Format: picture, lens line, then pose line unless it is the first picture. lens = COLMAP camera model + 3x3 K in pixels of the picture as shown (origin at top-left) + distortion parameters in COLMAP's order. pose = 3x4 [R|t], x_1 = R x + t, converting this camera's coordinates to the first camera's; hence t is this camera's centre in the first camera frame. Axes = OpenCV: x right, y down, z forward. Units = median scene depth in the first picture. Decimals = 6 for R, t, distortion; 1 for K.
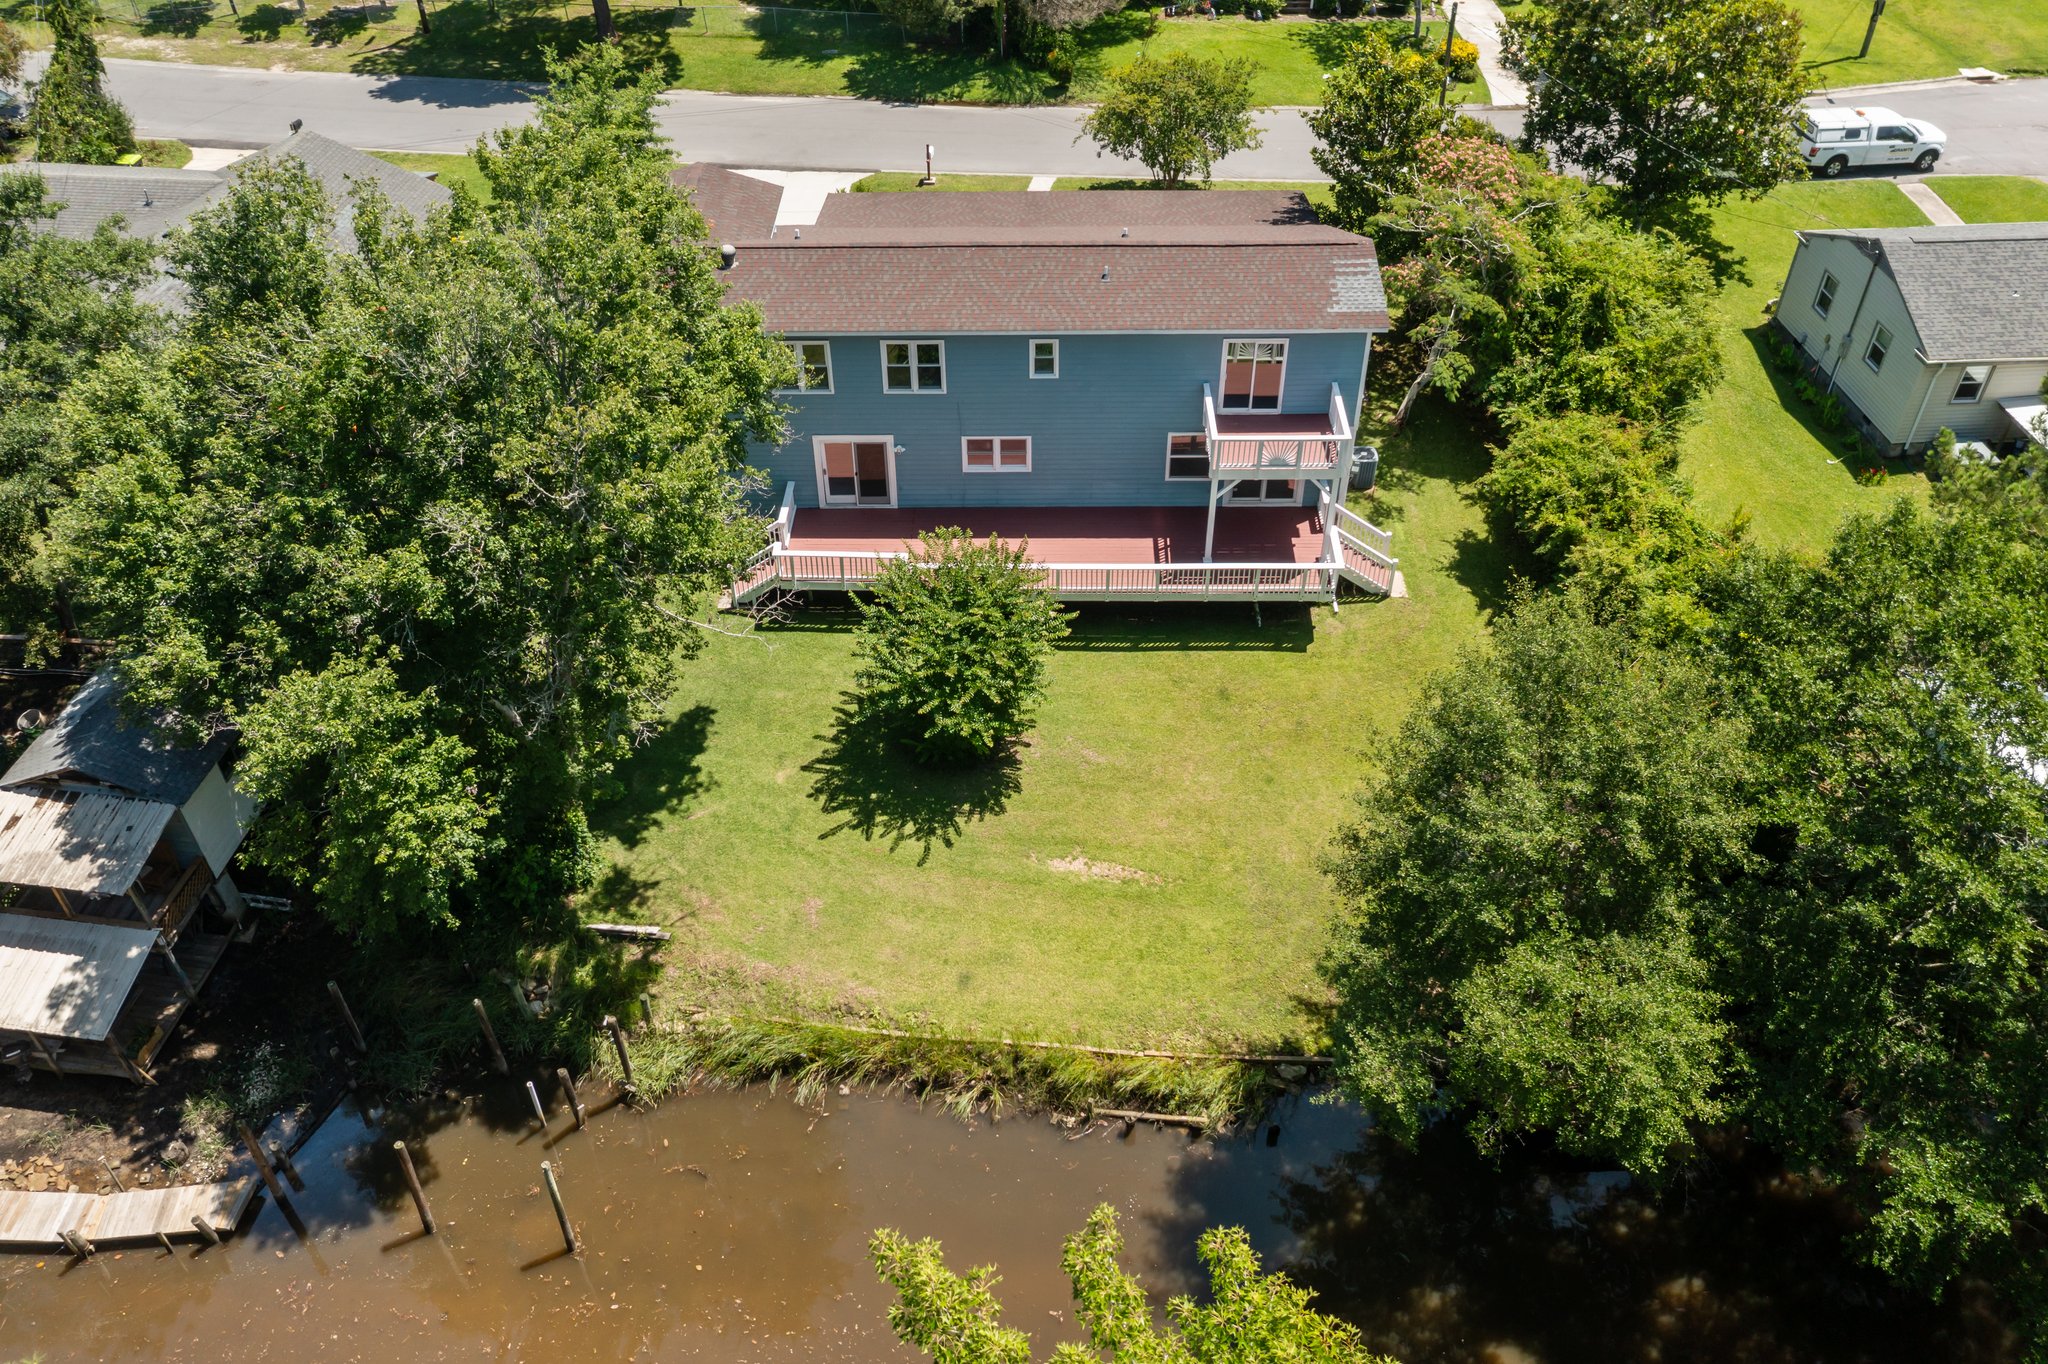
lens RADIAL K [[1605.6, 0, 1010.9], [0, 1605.6, 694.4], [0, 0, 1]] dist [-0.013332, -0.004471]
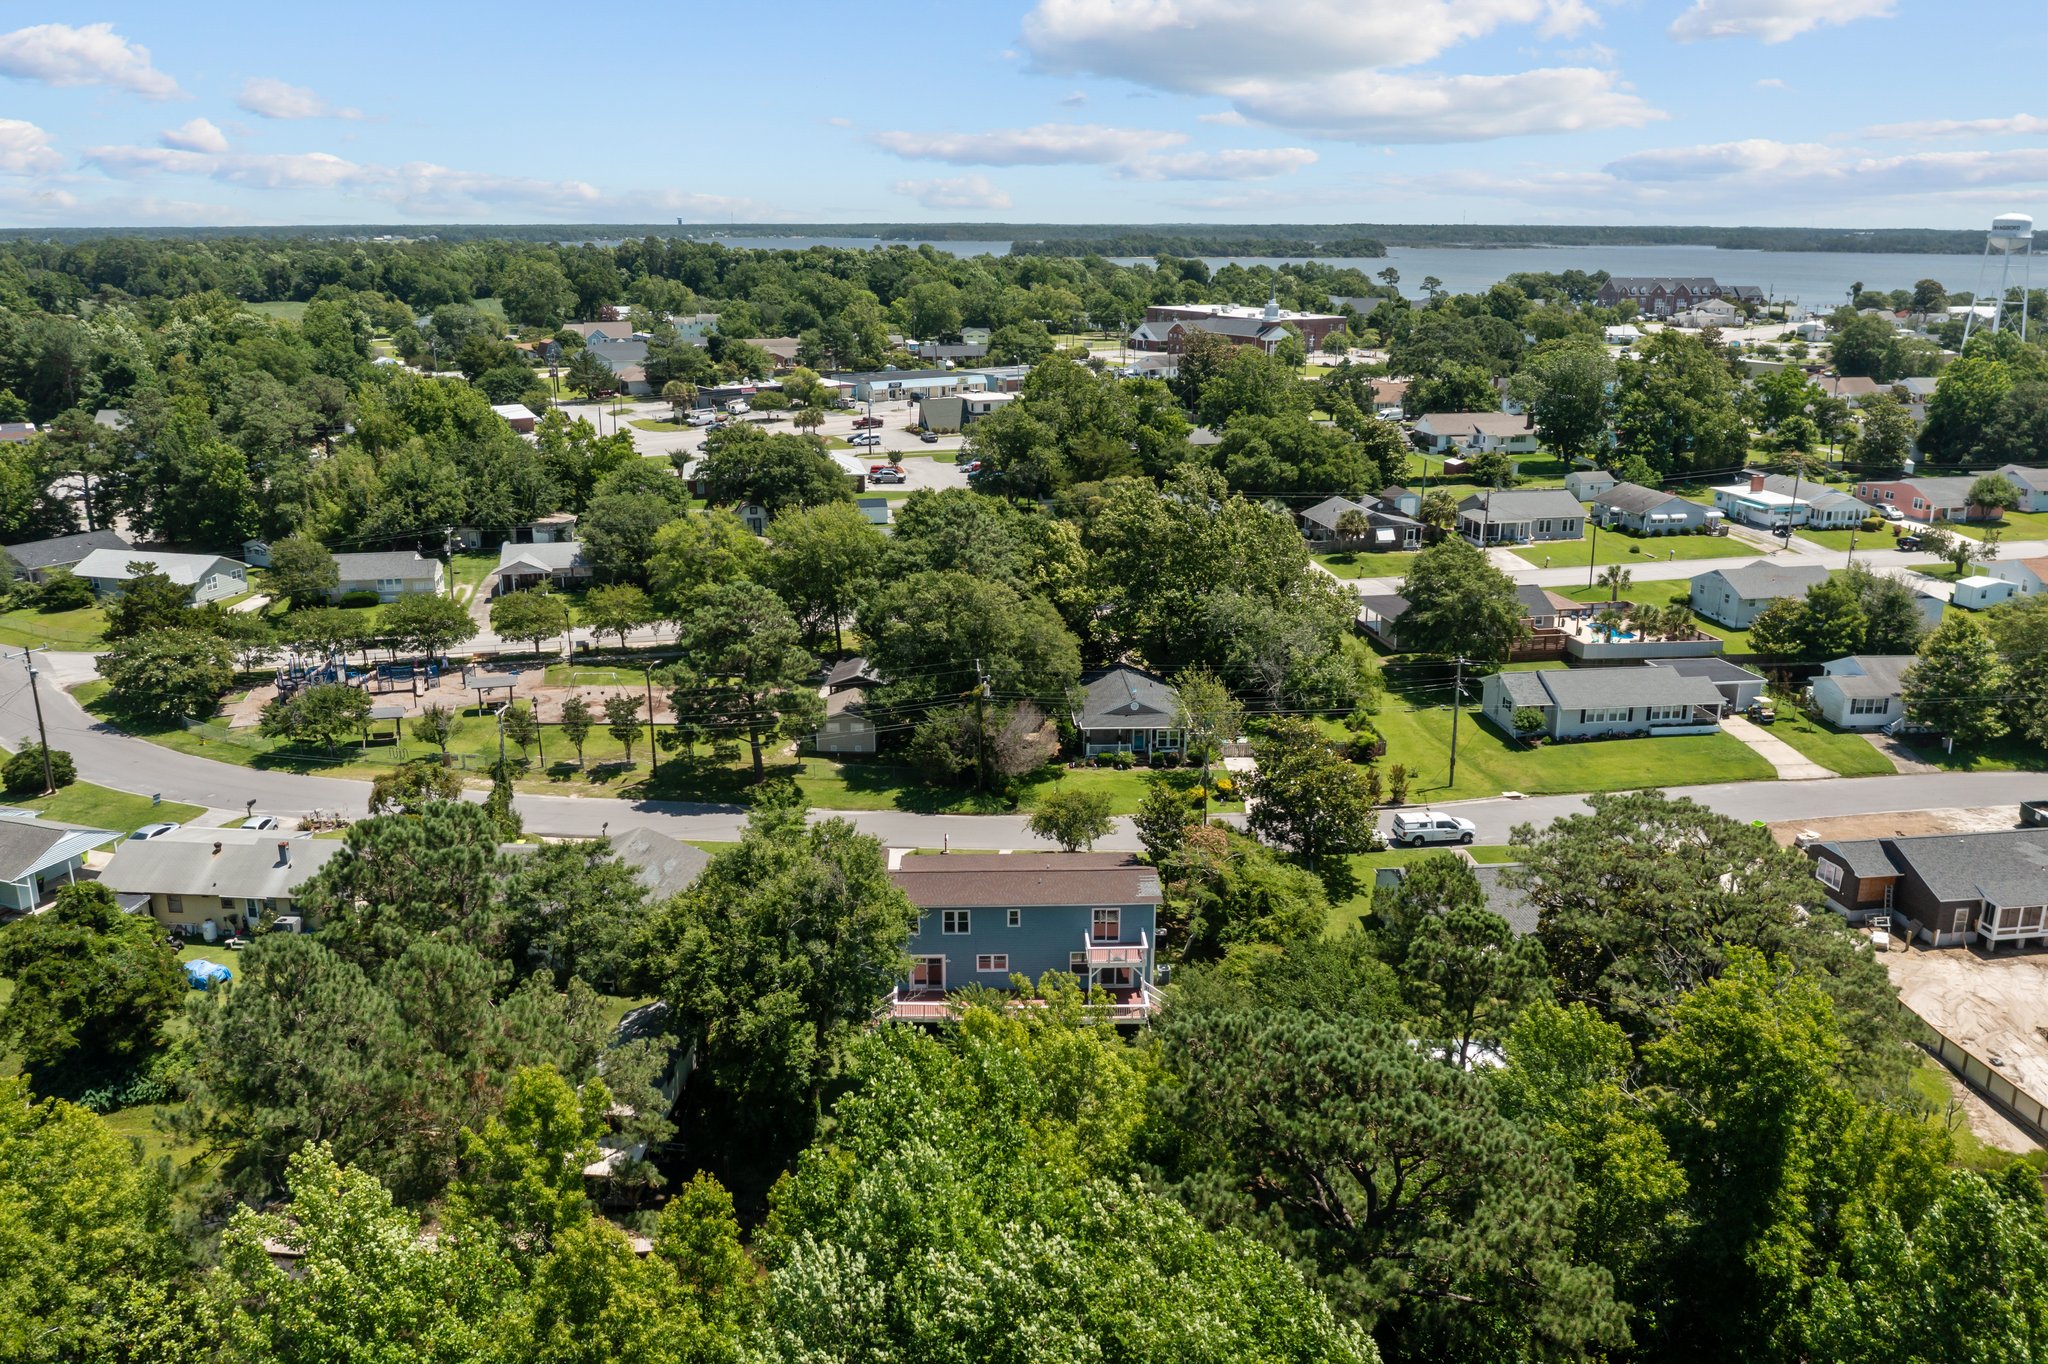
lens RADIAL K [[1605.6, 0, 1018.0], [0, 1605.6, 684.8], [0, 0, 1]] dist [-0.013332, -0.004471]
pose [[0.998972, -0.000040, 0.045331, -0.070245], [0.019226, 0.905973, -0.422899, 0.414901], [-0.041051, 0.423335, 0.905043, -1.095462]]
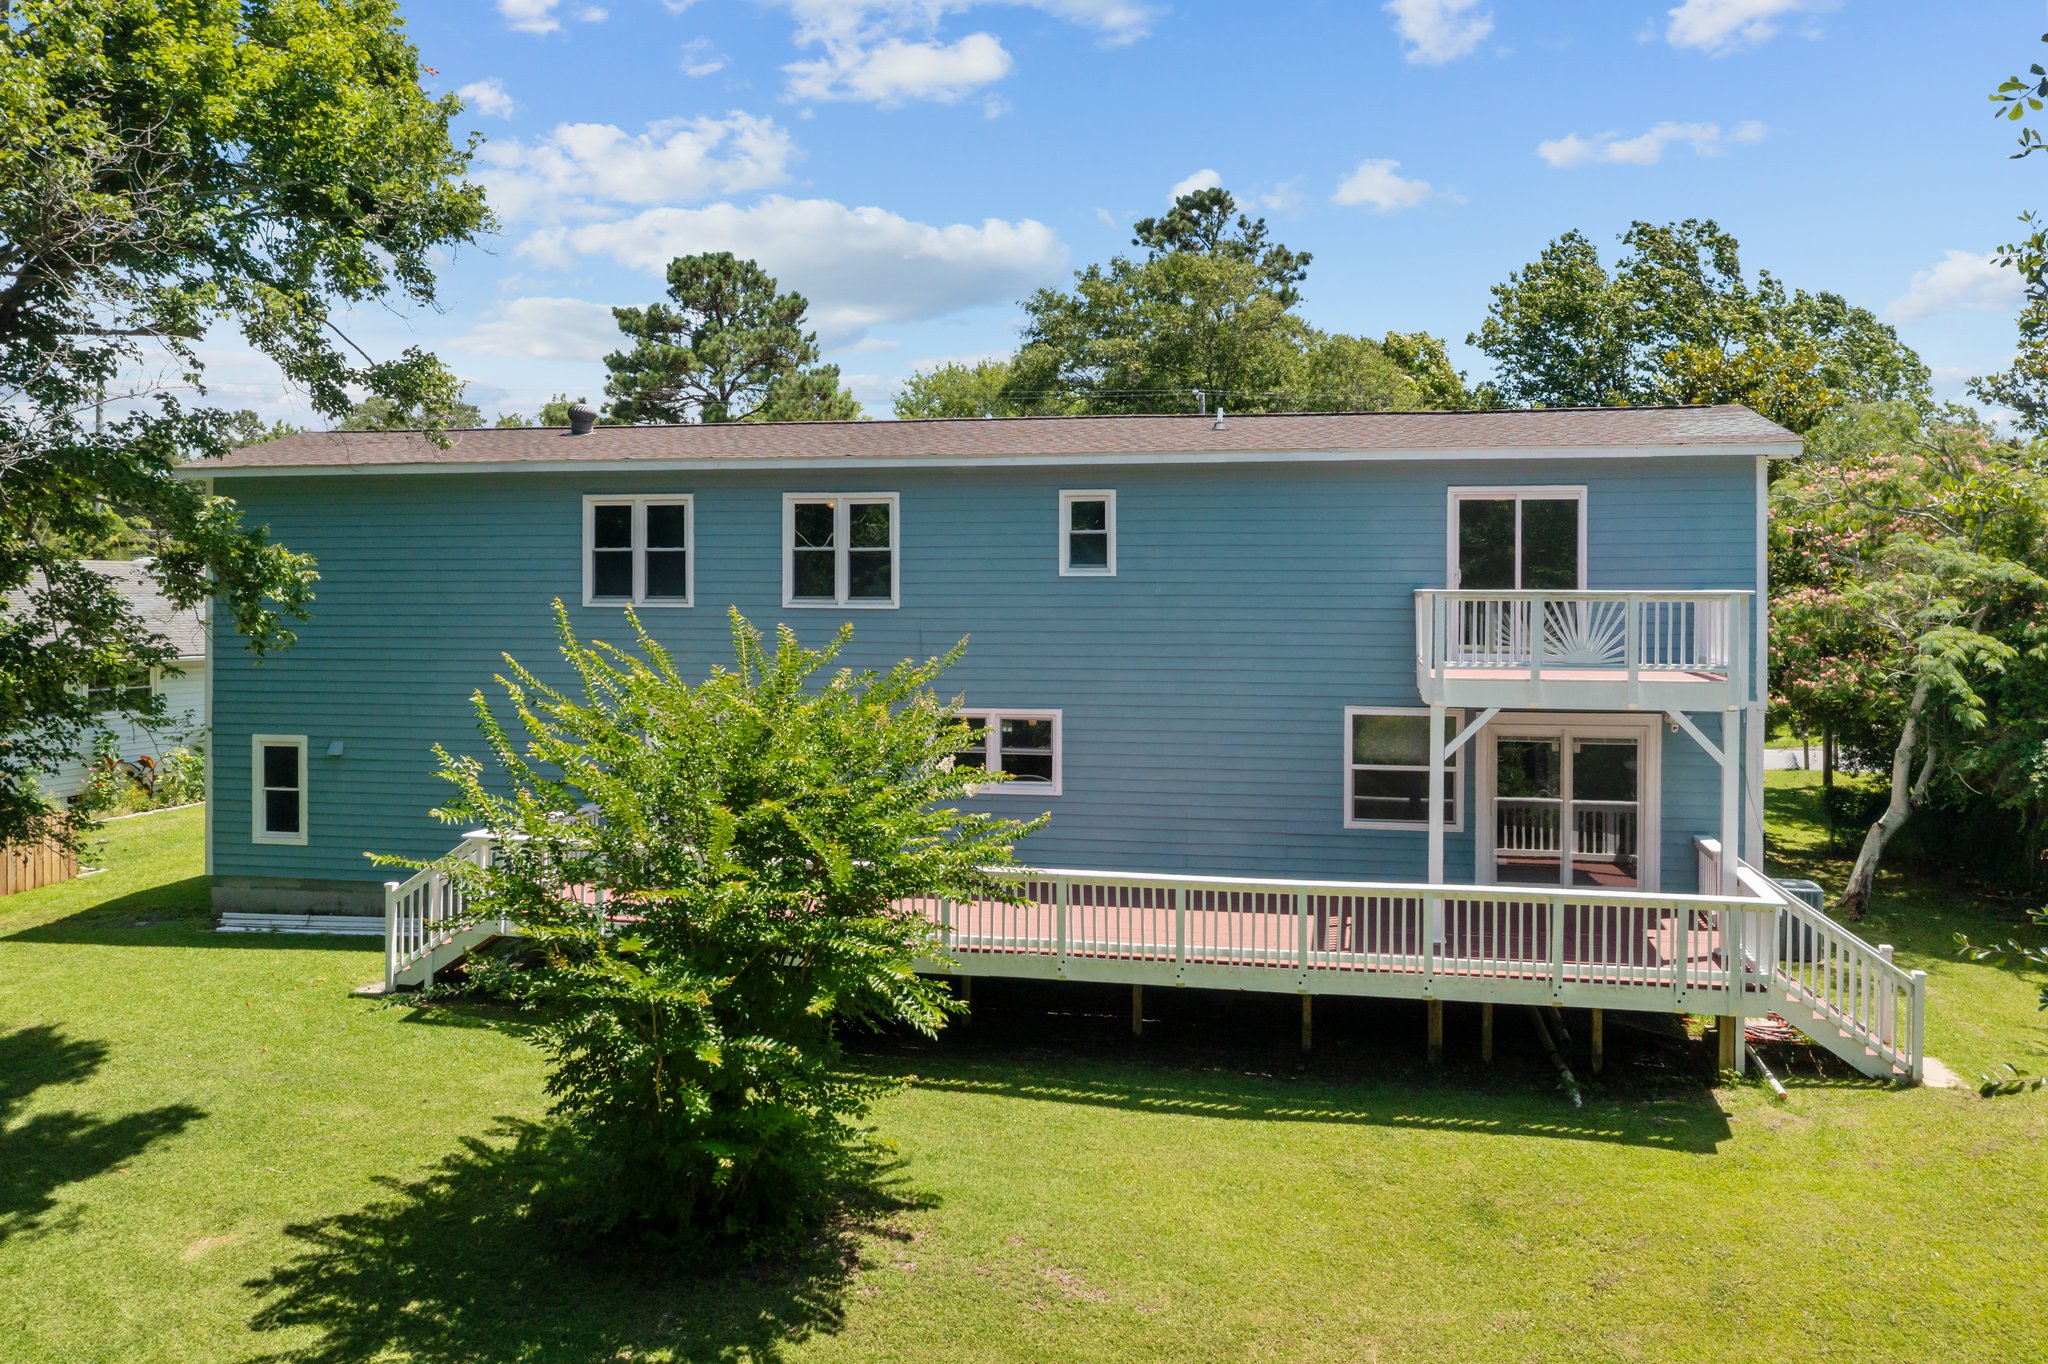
lens RADIAL K [[1605.6, 0, 1020.6], [0, 1605.6, 688.1], [0, 0, 1]] dist [-0.013332, -0.004471]
pose [[0.979563, 0.013676, -0.200672, 0.094650], [-0.141788, 0.754586, -0.640699, 0.144965], [0.142662, 0.656058, 0.741104, 0.599263]]
